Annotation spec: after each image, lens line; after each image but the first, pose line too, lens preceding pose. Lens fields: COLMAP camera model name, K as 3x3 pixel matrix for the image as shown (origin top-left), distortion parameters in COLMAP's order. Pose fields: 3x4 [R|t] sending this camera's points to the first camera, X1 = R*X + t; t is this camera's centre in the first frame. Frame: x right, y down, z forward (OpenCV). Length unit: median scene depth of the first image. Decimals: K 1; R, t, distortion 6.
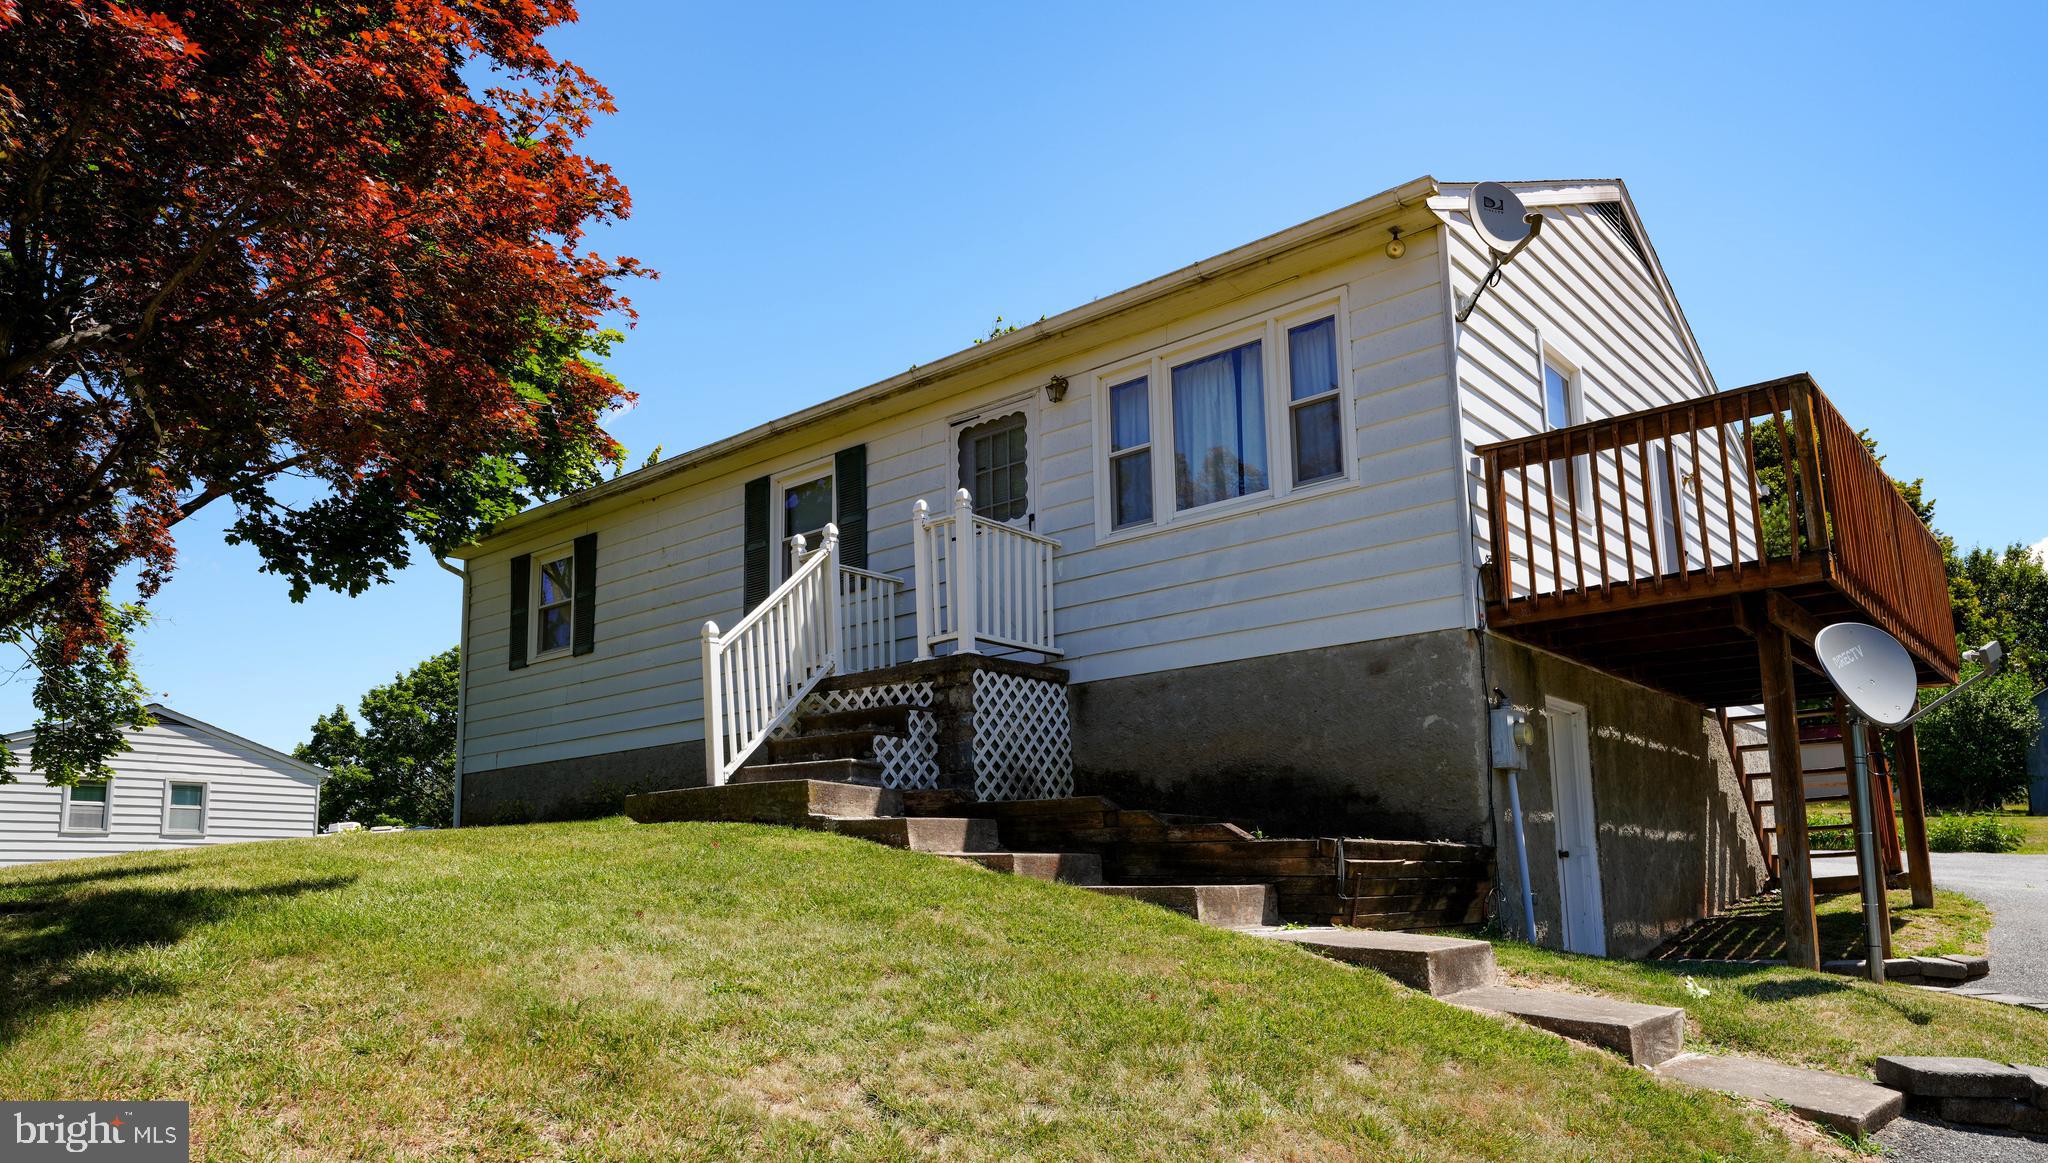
lens RADIAL K [[1347.4, 0, 1024.0], [0, 1347.4, 581.5], [0, 0, 1]] dist [0.008542, 0.005367]
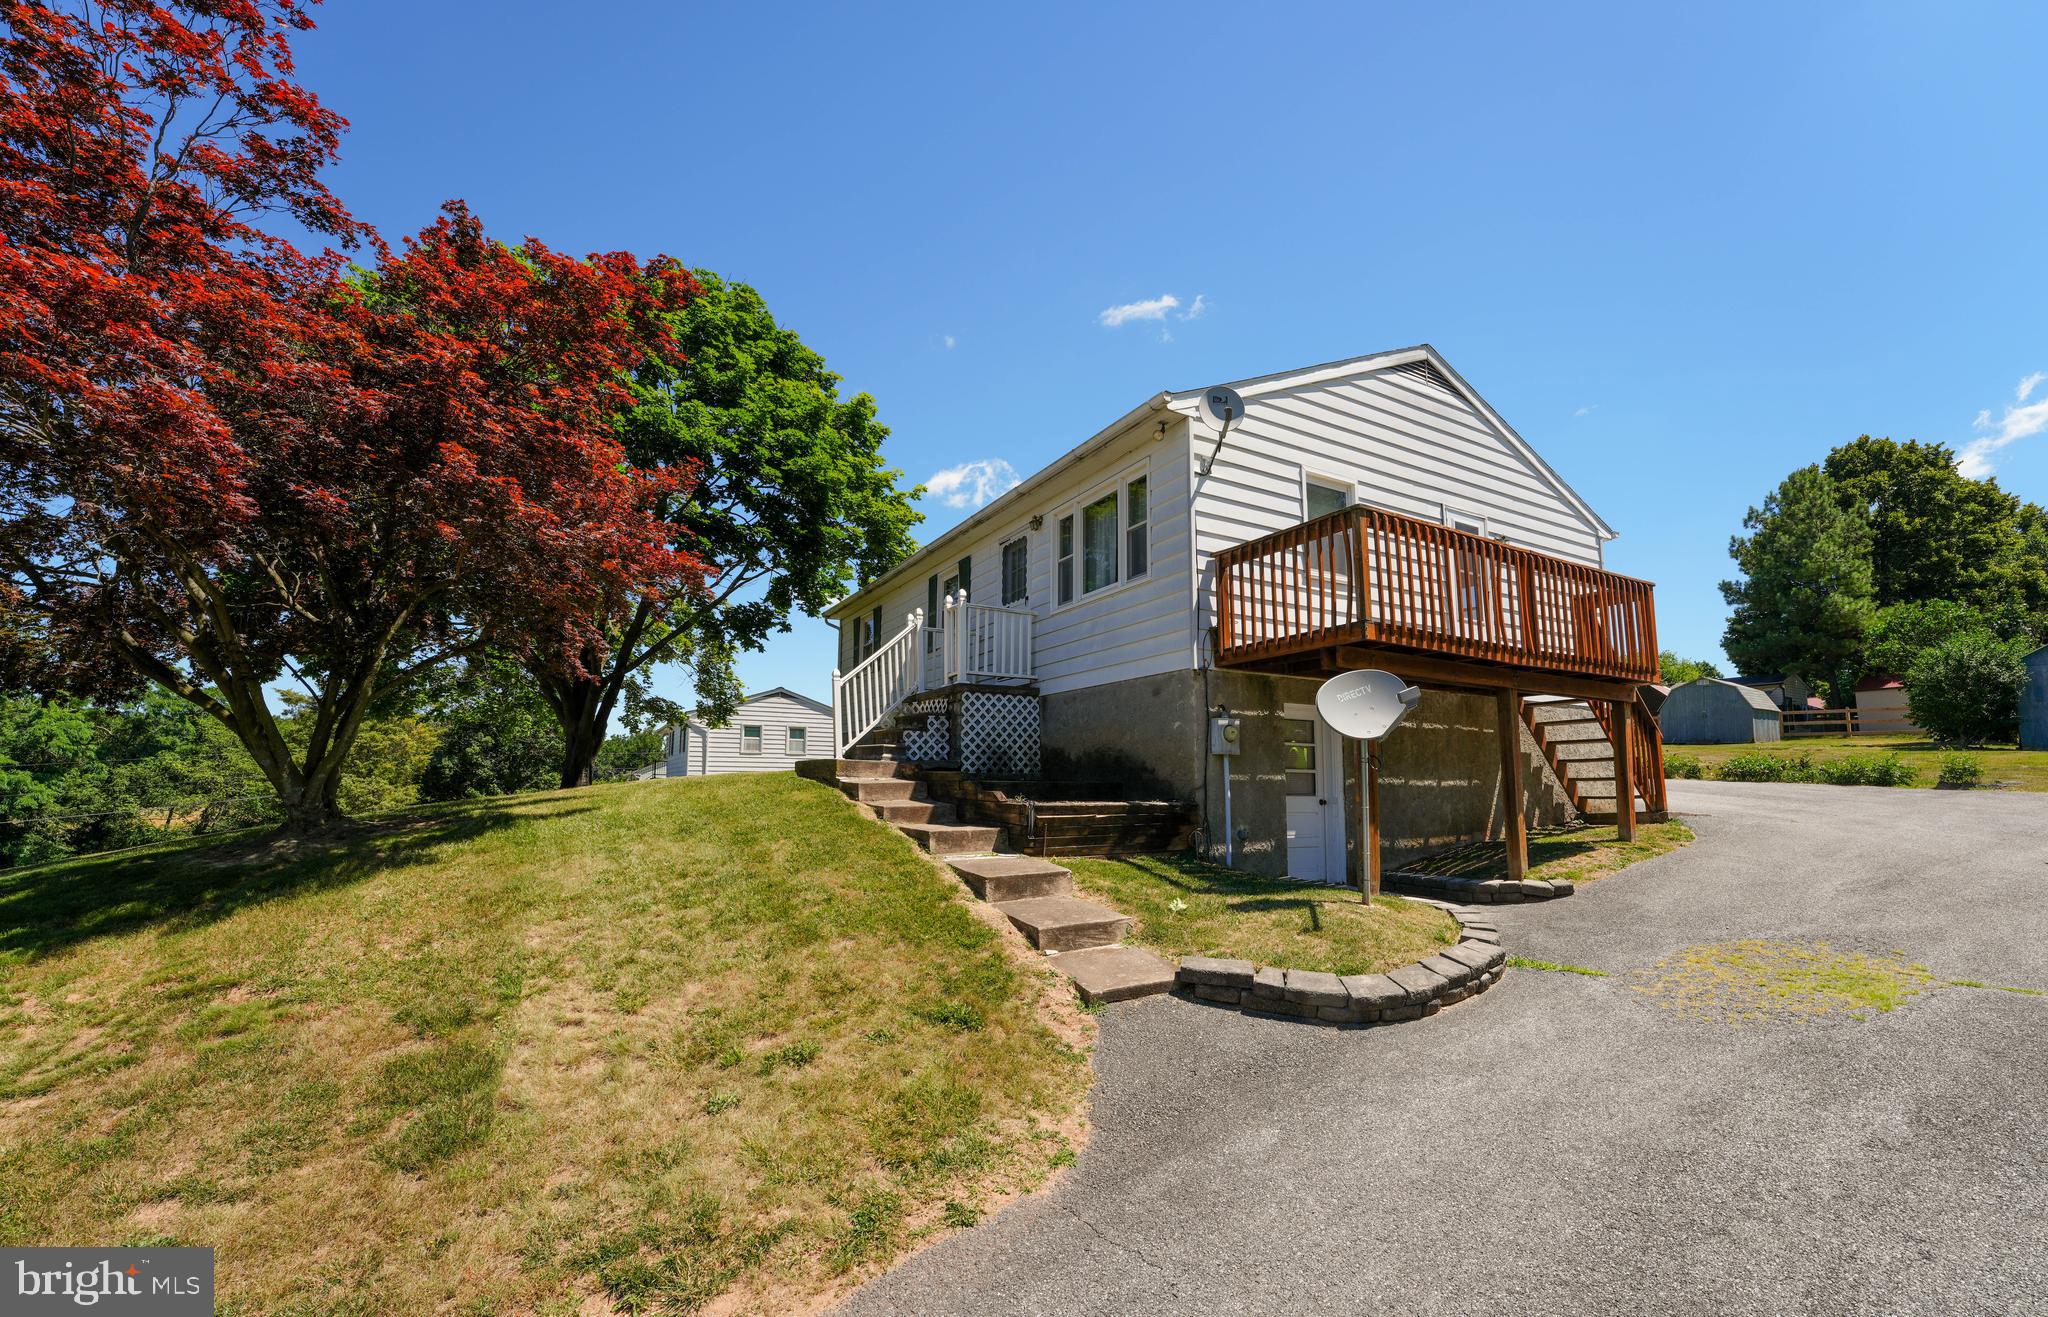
lens RADIAL K [[829.7, 0, 1054.4], [0, 829.7, 617.3], [0, 0, 1]] dist [-0.009073, -0.000146]
pose [[0.951162, -0.044102, -0.305525, 0.411234], [0.052743, 0.998406, 0.020084, -0.048501], [0.304152, -0.035218, 0.951972, -0.003061]]
